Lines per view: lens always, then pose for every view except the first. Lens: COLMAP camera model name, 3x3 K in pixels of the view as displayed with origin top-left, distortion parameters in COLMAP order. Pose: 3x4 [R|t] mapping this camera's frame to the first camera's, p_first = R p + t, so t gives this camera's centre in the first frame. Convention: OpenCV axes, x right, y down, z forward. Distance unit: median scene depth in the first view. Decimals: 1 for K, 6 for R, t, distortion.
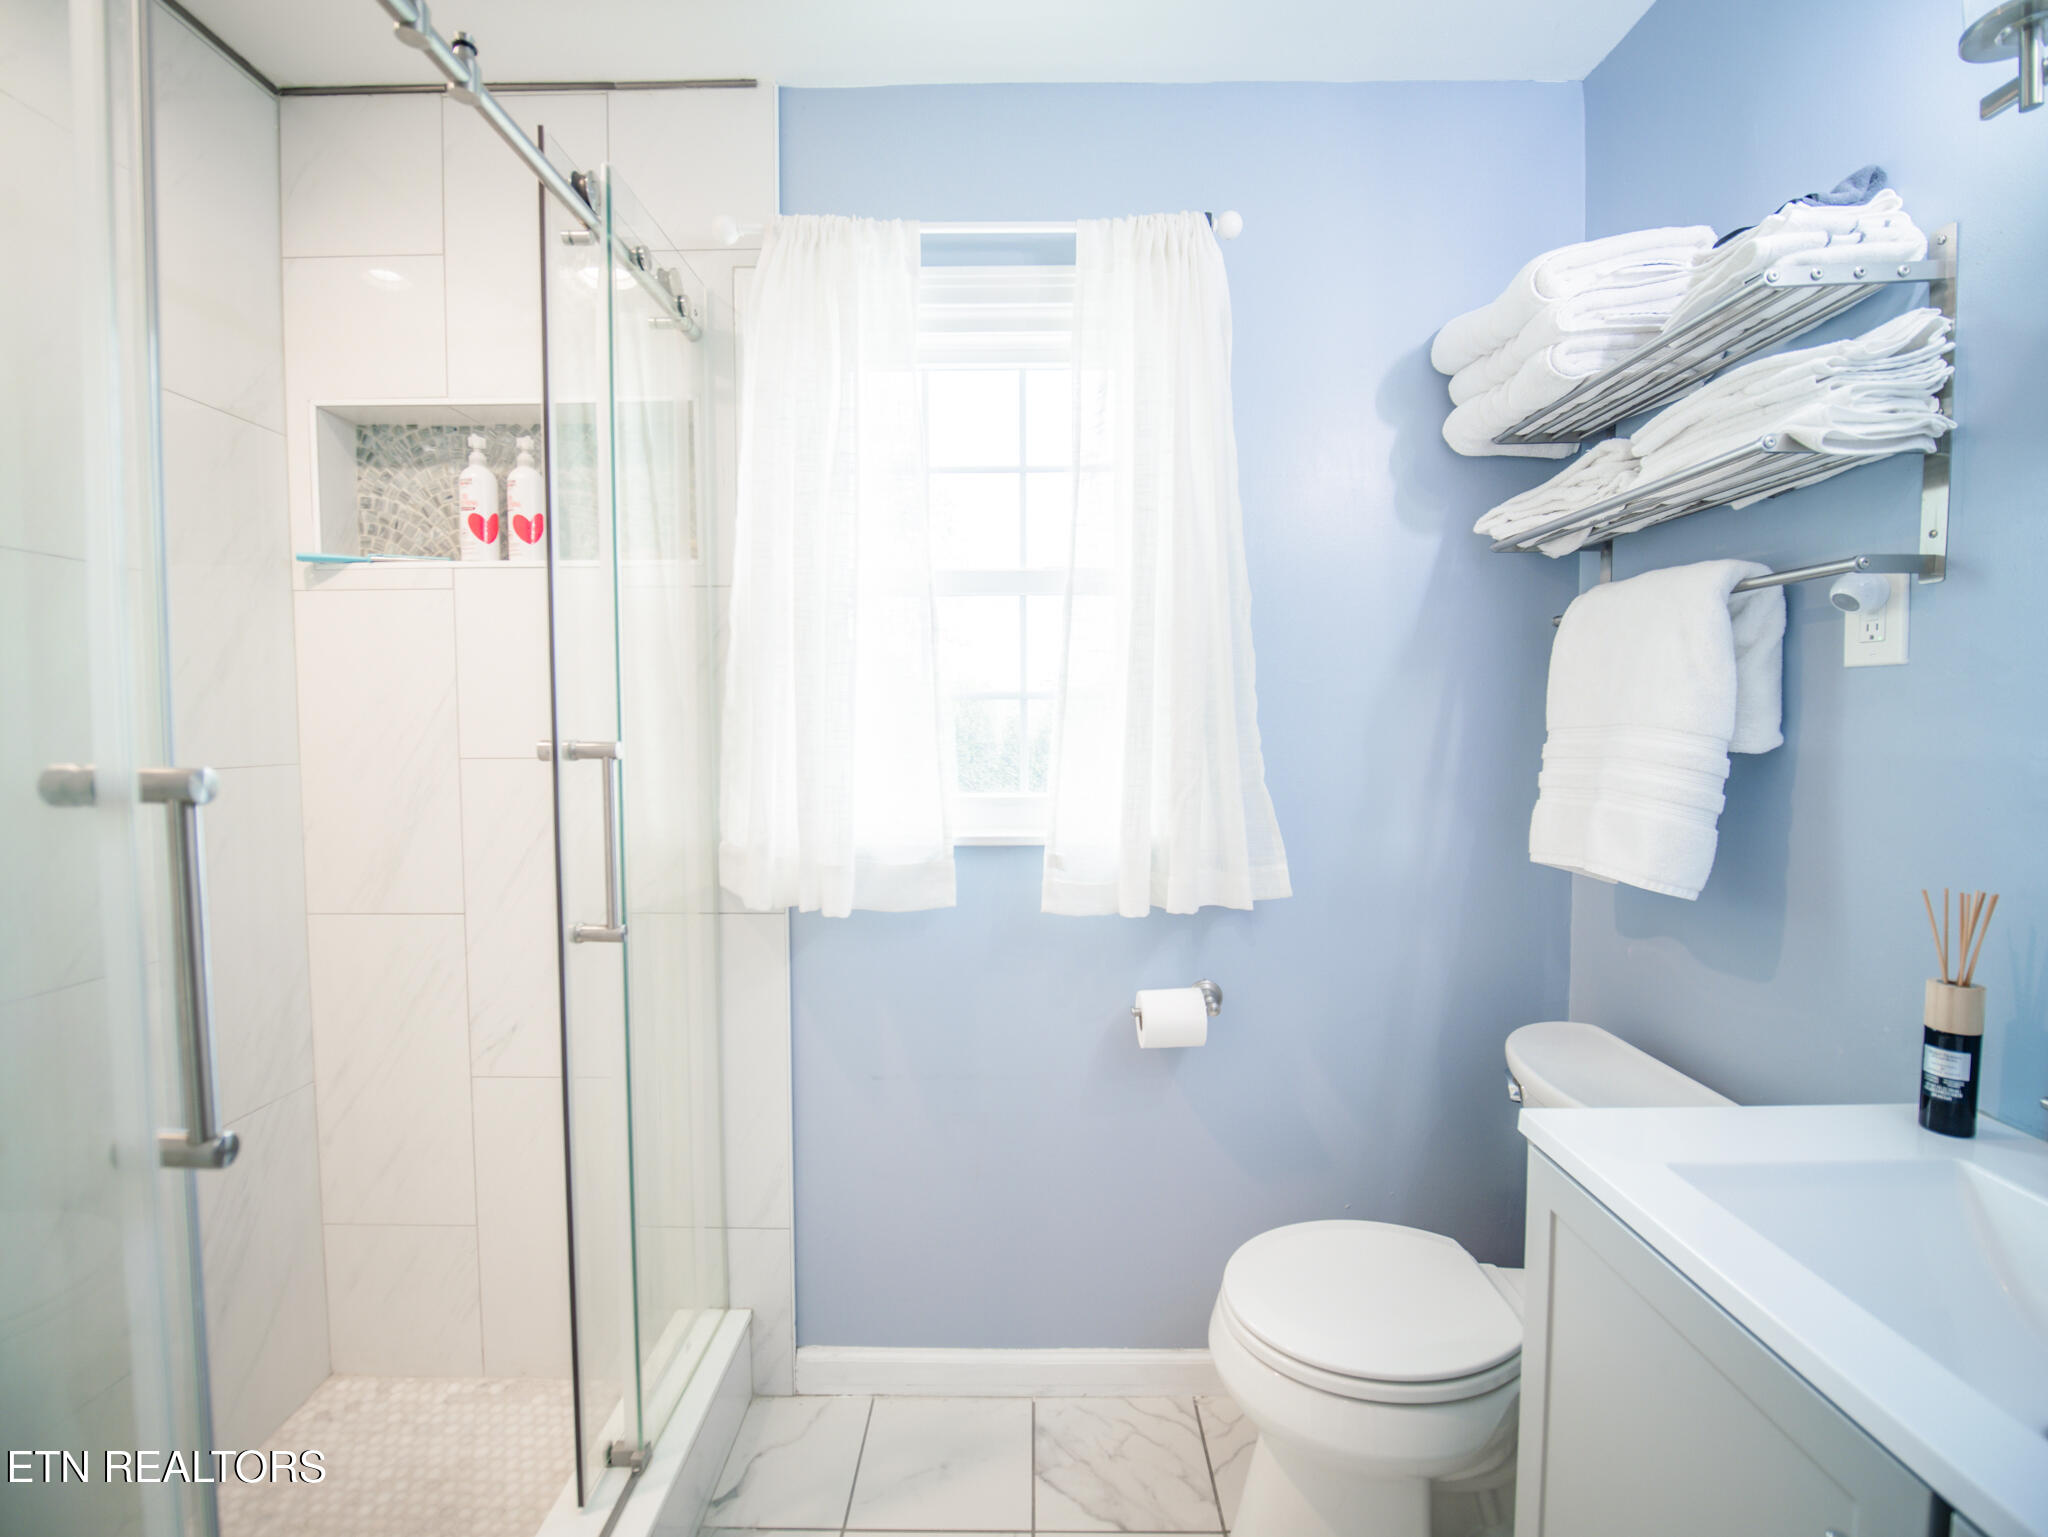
lens RADIAL K [[921.9, 0, 1021.7], [0, 921.9, 770.0], [0, 0, 1]] dist [-0.013503, -0.003794]
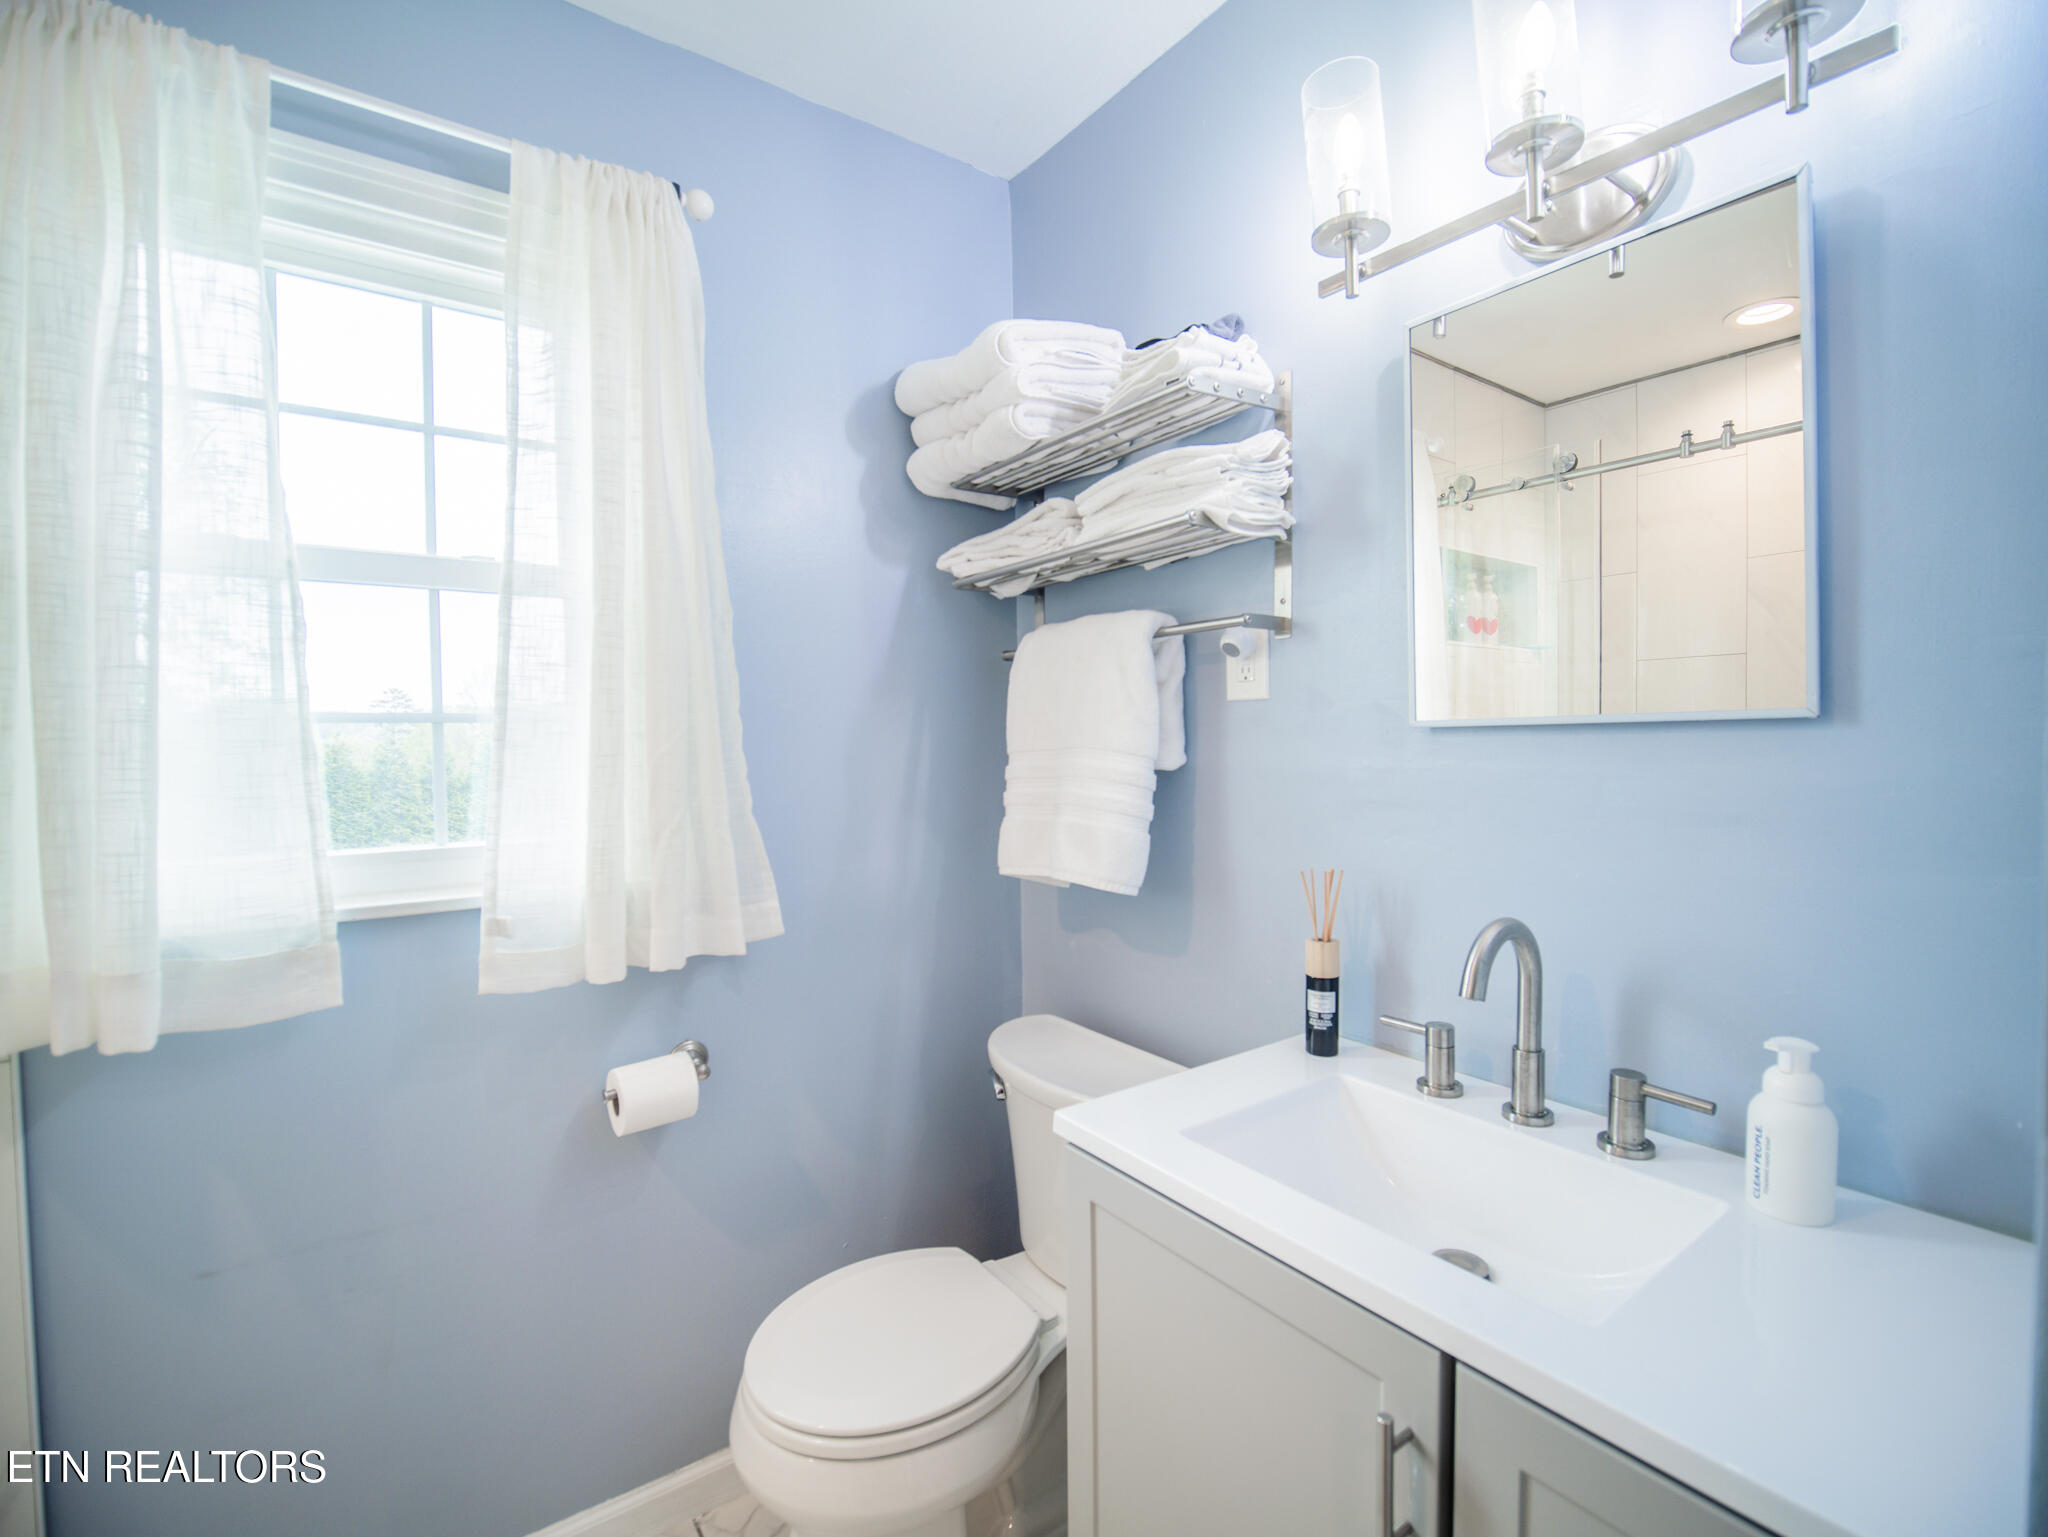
lens RADIAL K [[921.9, 0, 1021.7], [0, 921.9, 770.0], [0, 0, 1]] dist [-0.013503, -0.003794]
pose [[0.804829, -0.023437, 0.593043, -0.069894], [0.040569, 0.999055, -0.015575, -0.005805], [-0.592118, 0.036595, 0.805020, 0.099872]]
